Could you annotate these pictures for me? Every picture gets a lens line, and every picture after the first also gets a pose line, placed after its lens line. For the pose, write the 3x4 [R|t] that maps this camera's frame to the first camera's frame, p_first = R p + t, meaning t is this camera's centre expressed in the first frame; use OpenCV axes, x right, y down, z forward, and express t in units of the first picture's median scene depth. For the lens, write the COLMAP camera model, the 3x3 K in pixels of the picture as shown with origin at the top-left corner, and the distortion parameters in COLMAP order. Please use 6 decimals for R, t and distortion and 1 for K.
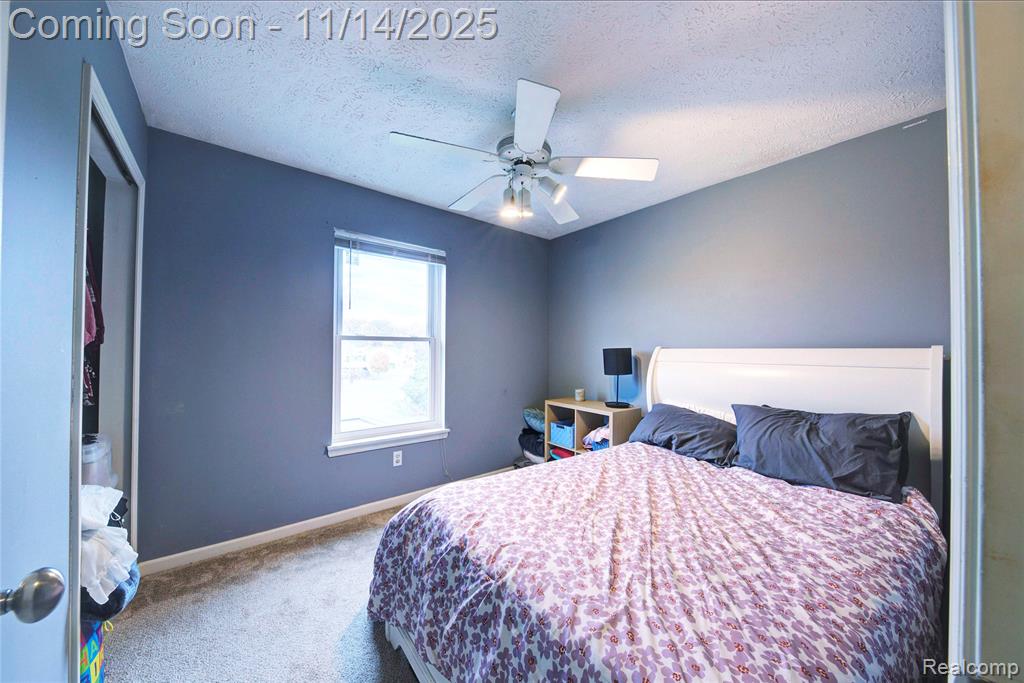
lens RADIAL K [[354.2, 0, 510.7], [0, 354.2, 348.5], [0, 0, 1]] dist [0.001527, -0.001457]
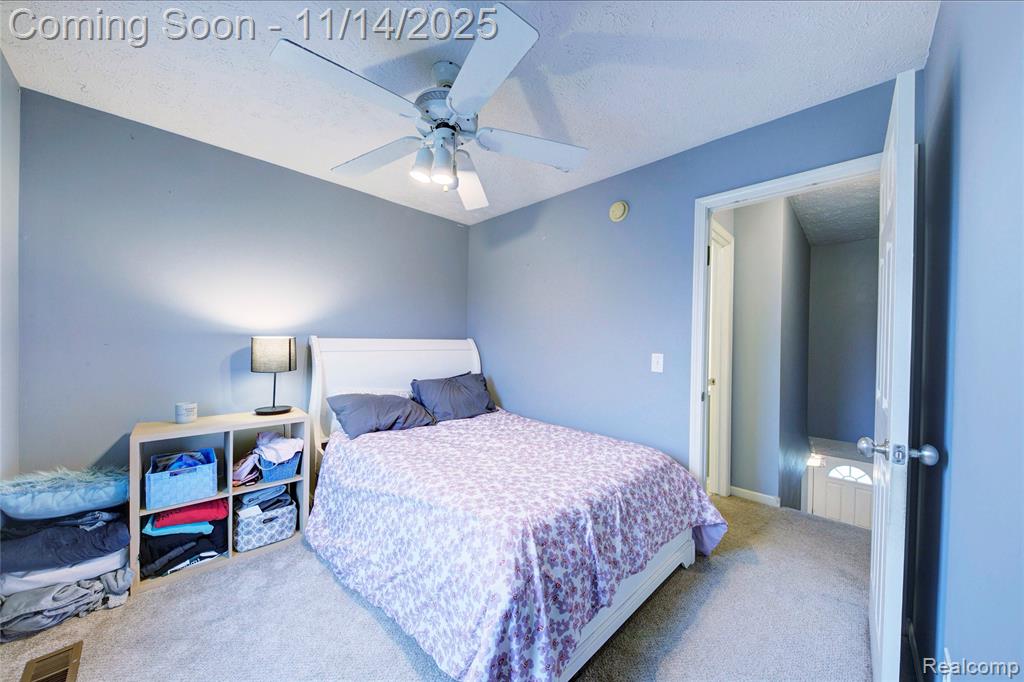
lens RADIAL K [[354.2, 0, 510.7], [0, 354.2, 341.4], [0, 0, 1]] dist [0.001527, -0.001457]
pose [[-0.126686, -0.003462, 0.991937, -0.827759], [-0.016479, 0.999863, 0.001386, -0.001369], [-0.991806, -0.016171, -0.126725, 0.904455]]
